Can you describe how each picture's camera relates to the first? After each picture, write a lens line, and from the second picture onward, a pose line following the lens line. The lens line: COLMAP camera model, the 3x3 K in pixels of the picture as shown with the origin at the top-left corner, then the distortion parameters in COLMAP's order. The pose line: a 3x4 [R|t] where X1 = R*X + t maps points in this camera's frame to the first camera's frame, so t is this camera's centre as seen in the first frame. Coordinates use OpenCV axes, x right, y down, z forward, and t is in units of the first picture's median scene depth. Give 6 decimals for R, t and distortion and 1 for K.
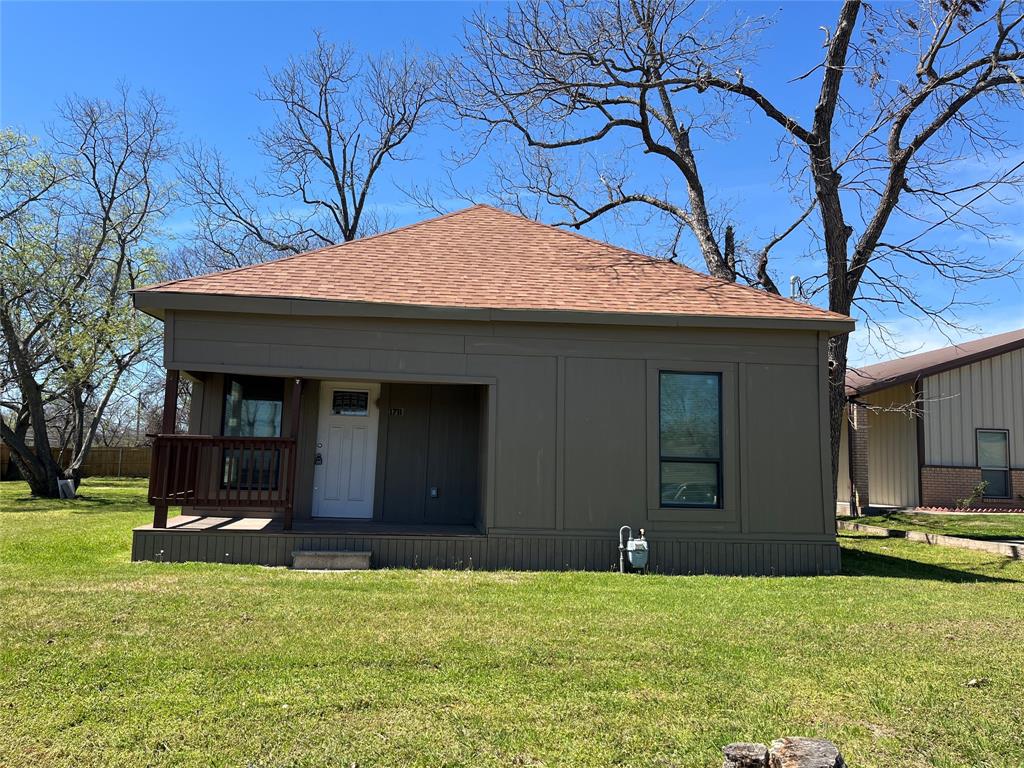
lens RADIAL K [[780.3, 0, 512.0], [0, 780.3, 384.0], [0, 0, 1]] dist [0.034040, -0.001885]
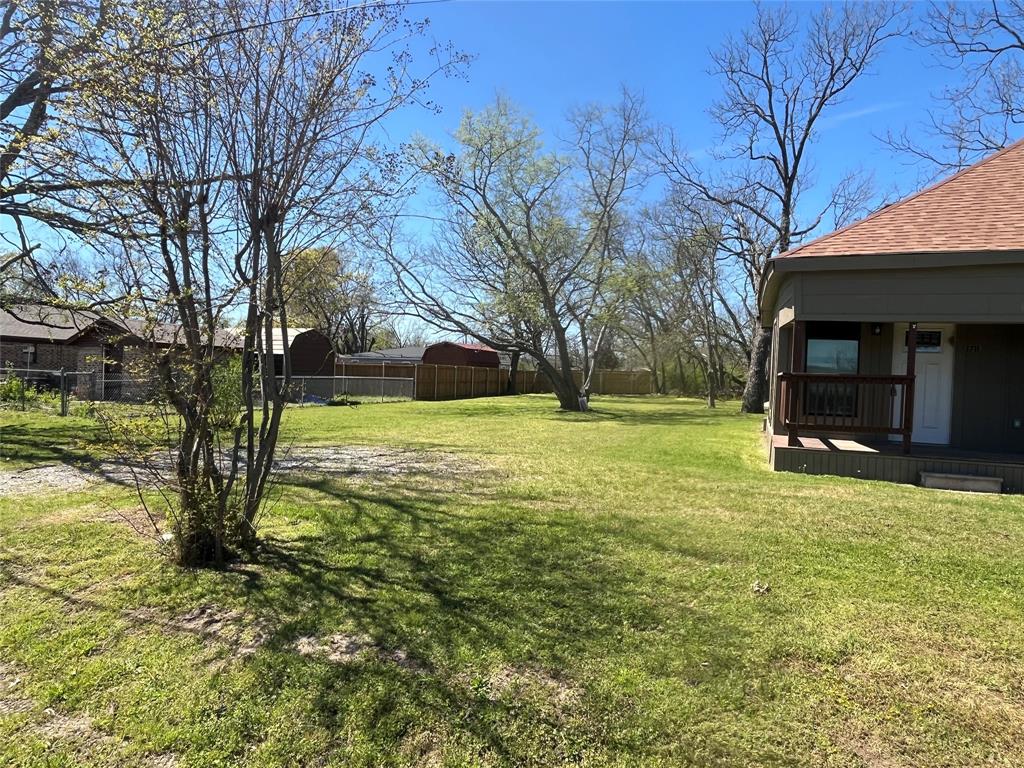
lens RADIAL K [[664.5, 0, 512.0], [0, 664.5, 384.0], [0, 0, 1]] dist [0.001963, -0.001484]
pose [[0.887441, 0.007906, -0.460853, -0.288780], [0.040940, 0.994549, 0.095898, -0.030431], [0.459099, -0.103971, 0.882280, -0.113831]]
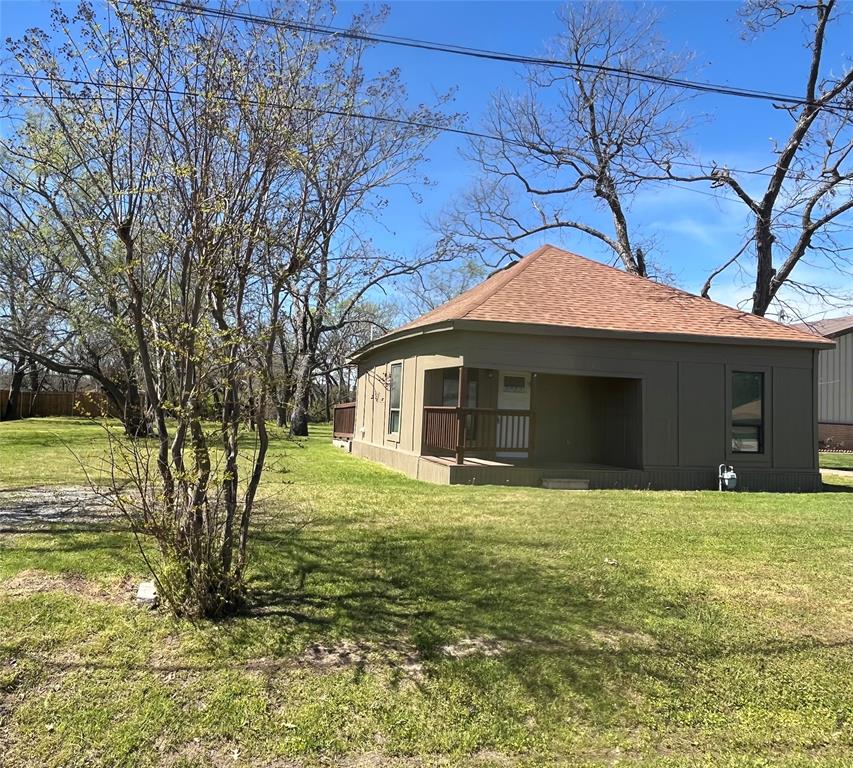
lens RADIAL K [[659.0, 0, 367.0], [0, 659.0, 384.2], [0, 0, 1]] dist [0.004495, -0.001466]
pose [[0.993232, 0.015884, 0.115053, -0.641980], [-0.024139, 0.997204, 0.070718, -0.060425], [-0.113608, -0.073017, 0.990839, -0.260114]]
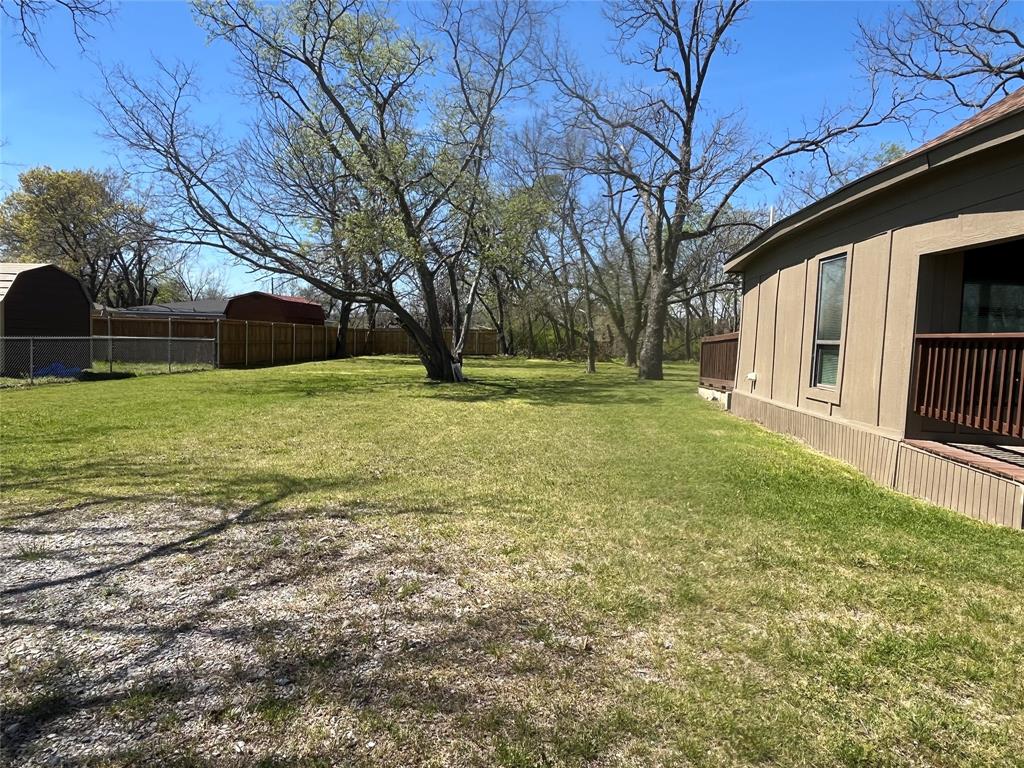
lens RADIAL K [[664.5, 0, 512.0], [0, 664.5, 384.0], [0, 0, 1]] dist [0.001963, -0.001484]
pose [[0.980604, 0.016509, -0.195302, -0.625327], [0.016619, 0.985854, 0.166778, 0.005714], [0.195293, -0.166789, 0.966459, 0.313231]]
